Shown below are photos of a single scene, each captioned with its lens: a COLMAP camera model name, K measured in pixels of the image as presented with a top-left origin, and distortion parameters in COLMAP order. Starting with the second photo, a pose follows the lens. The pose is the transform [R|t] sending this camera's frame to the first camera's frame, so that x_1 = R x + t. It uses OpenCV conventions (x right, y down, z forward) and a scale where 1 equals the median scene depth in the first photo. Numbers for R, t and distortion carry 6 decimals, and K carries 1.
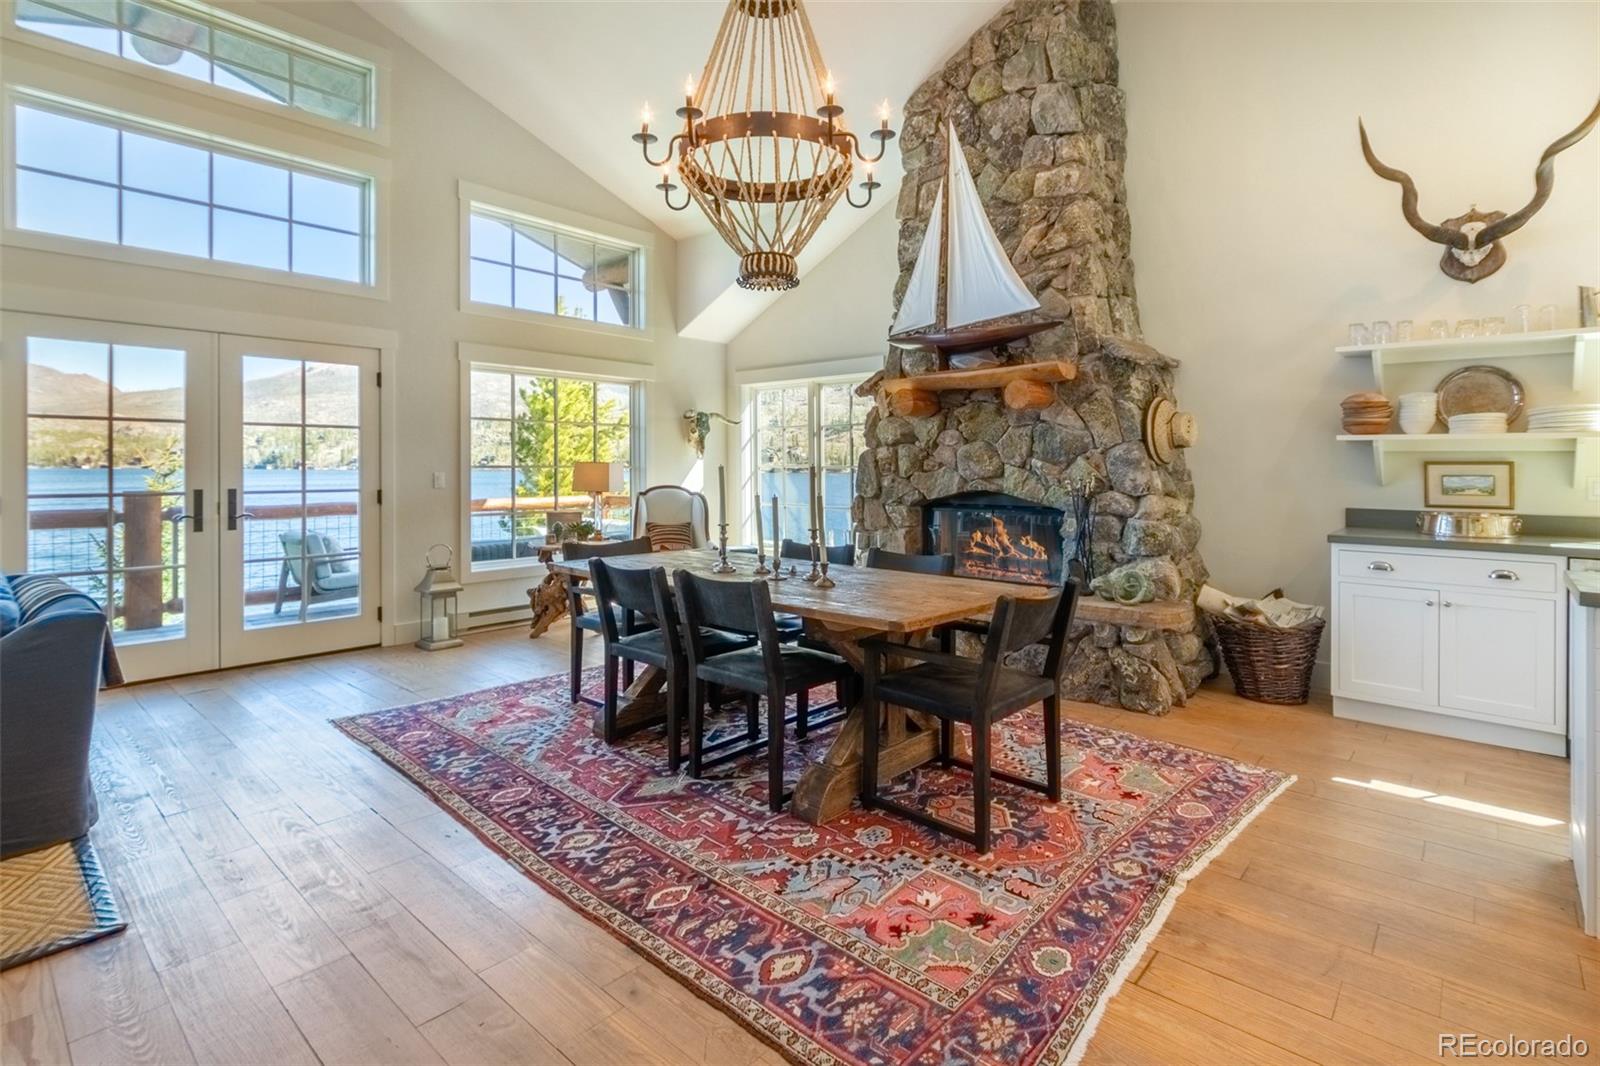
lens RADIAL K [[776.4, 0, 801.7], [0, 776.4, 484.7], [0, 0, 1]] dist [0.005191, -0.003868]
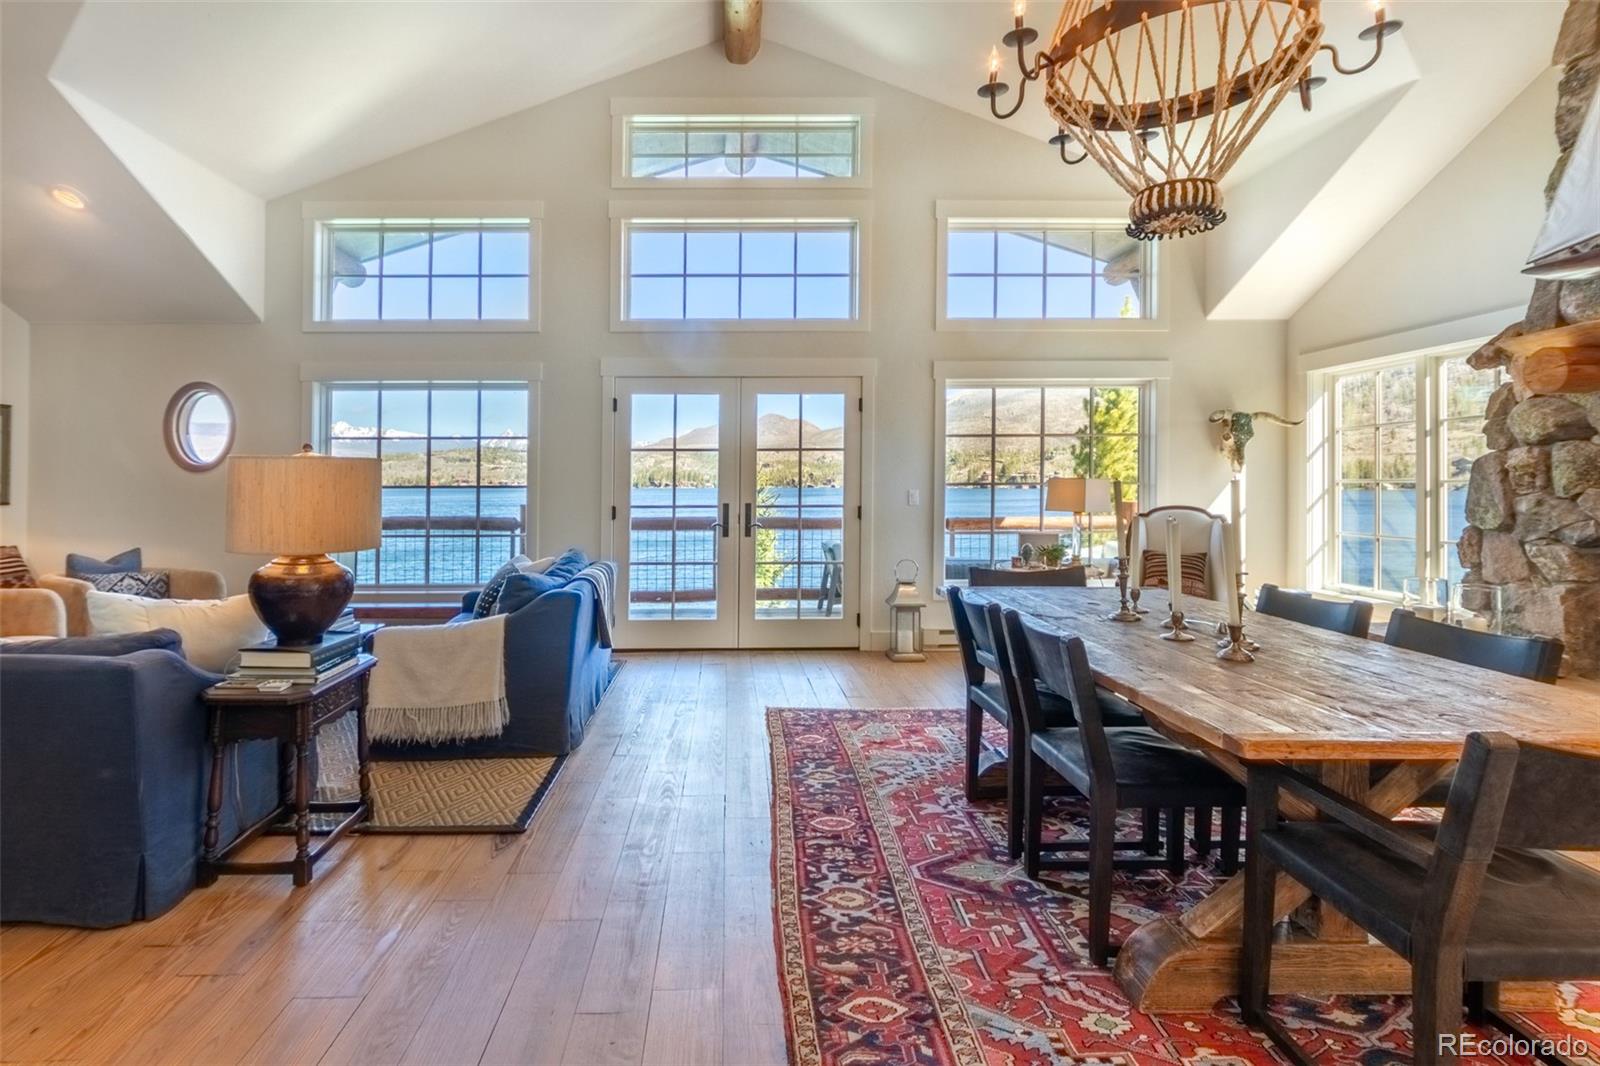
lens RADIAL K [[776.4, 0, 743.0], [0, 776.4, 496.0], [0, 0, 1]] dist [0.005191, -0.003868]
pose [[0.681634, 0.005350, -0.731673, 0.163981], [-0.011749, 0.999924, -0.003633, -0.001341], [0.731599, 0.011072, 0.681646, 0.168011]]
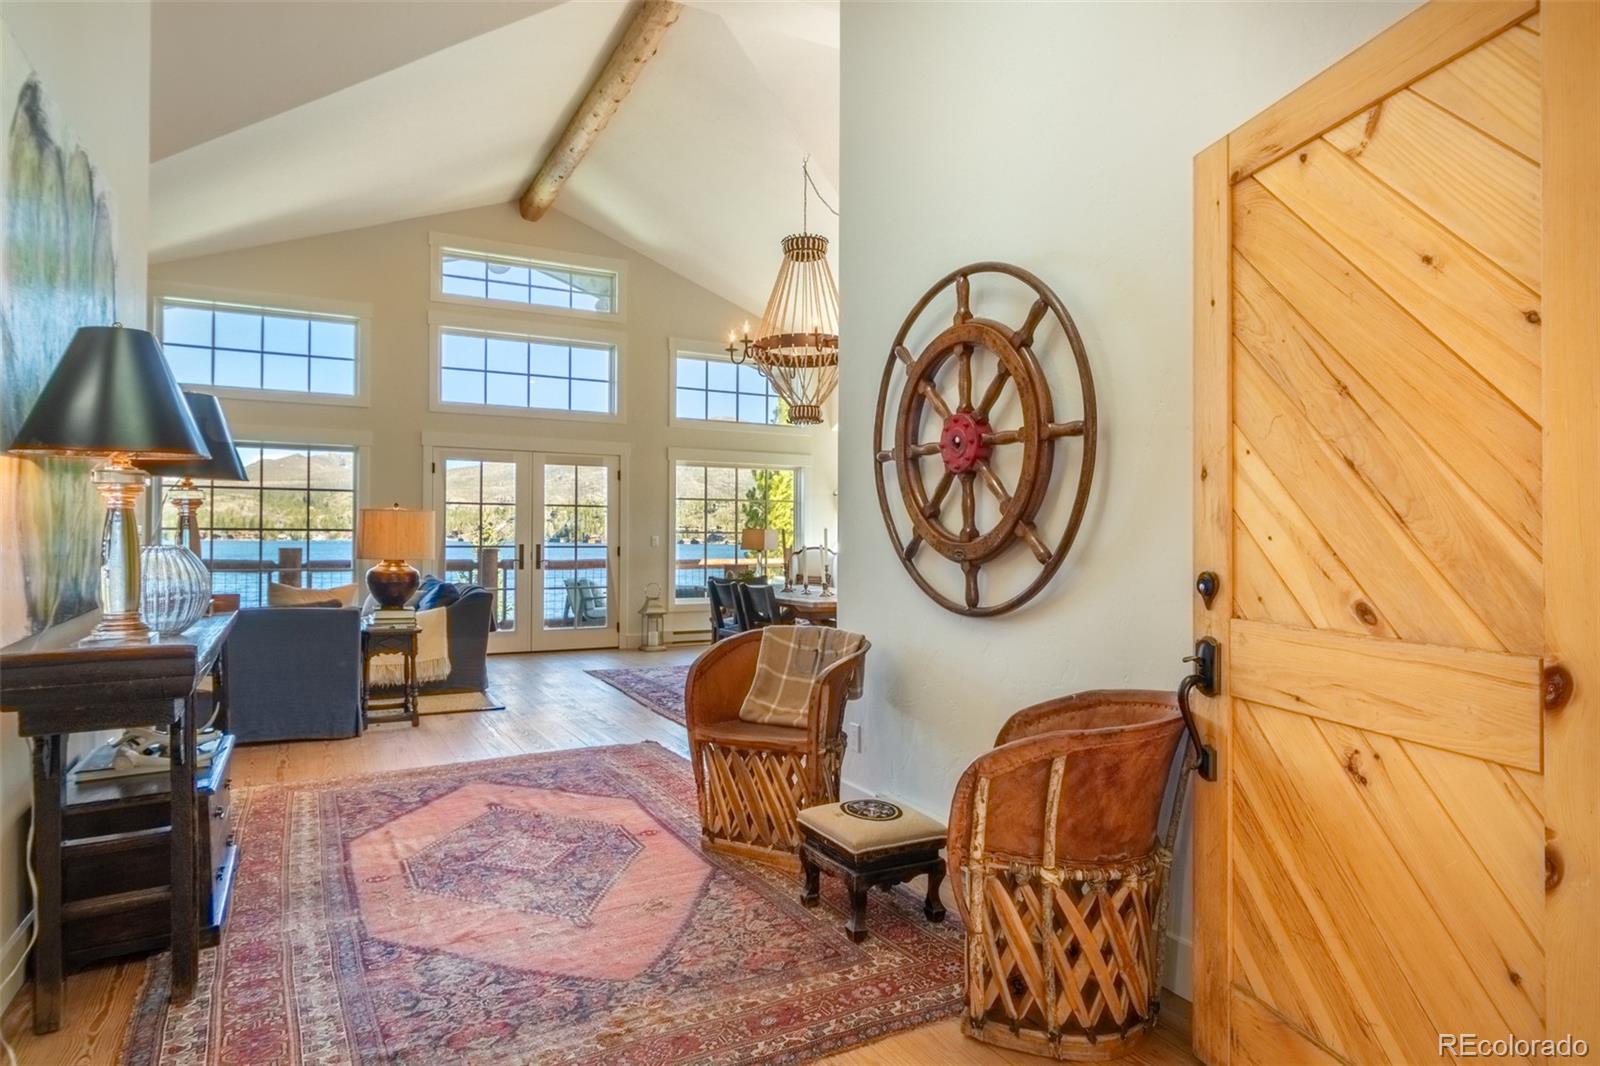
lens RADIAL K [[916.5, 0, 798.1], [0, 916.5, 561.0], [0, 0, 1]] dist [0.006951, 0.000327]
pose [[0.939941, 0.009595, -0.341203, 0.487489], [-0.009871, 0.999951, 0.000926, 0.035264], [0.341195, 0.002498, 0.939989, -0.694003]]
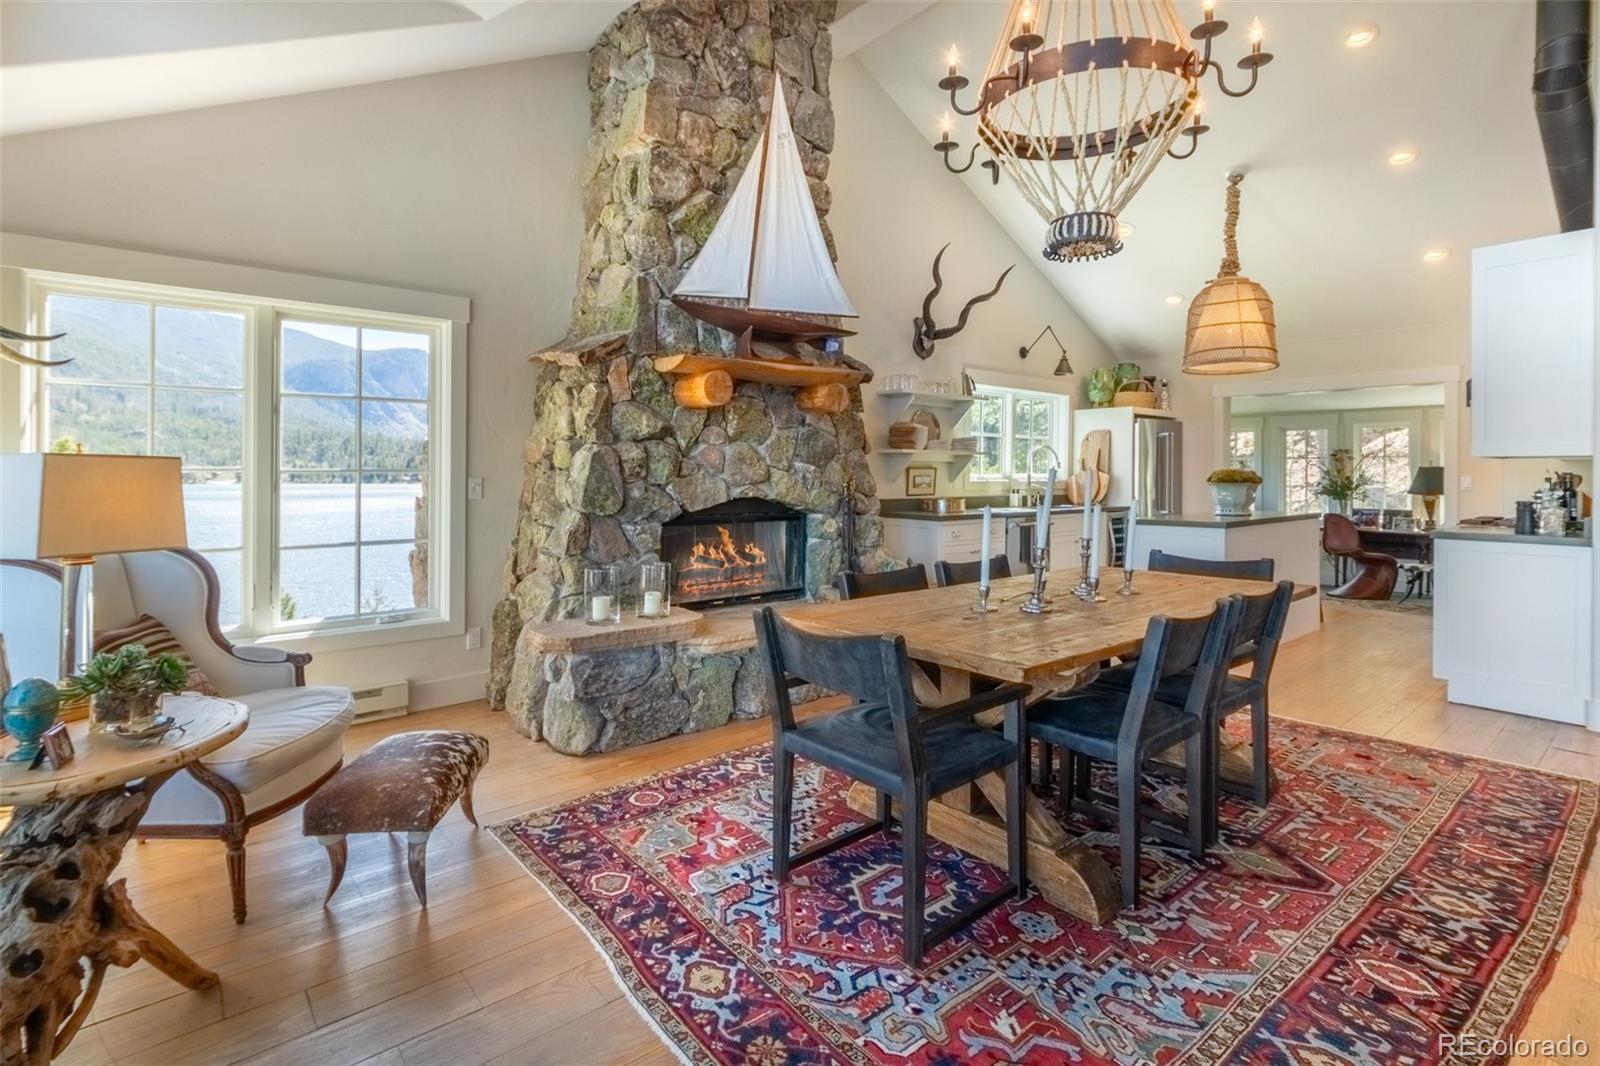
lens RADIAL K [[776.4, 0, 793.8], [0, 776.4, 479.6], [0, 0, 1]] dist [0.005191, -0.003868]
pose [[0.129234, -0.010079, 0.991563, -0.696222], [0.024600, 0.999673, 0.006955, -0.018988], [-0.991309, 0.023493, 0.129440, 0.910402]]
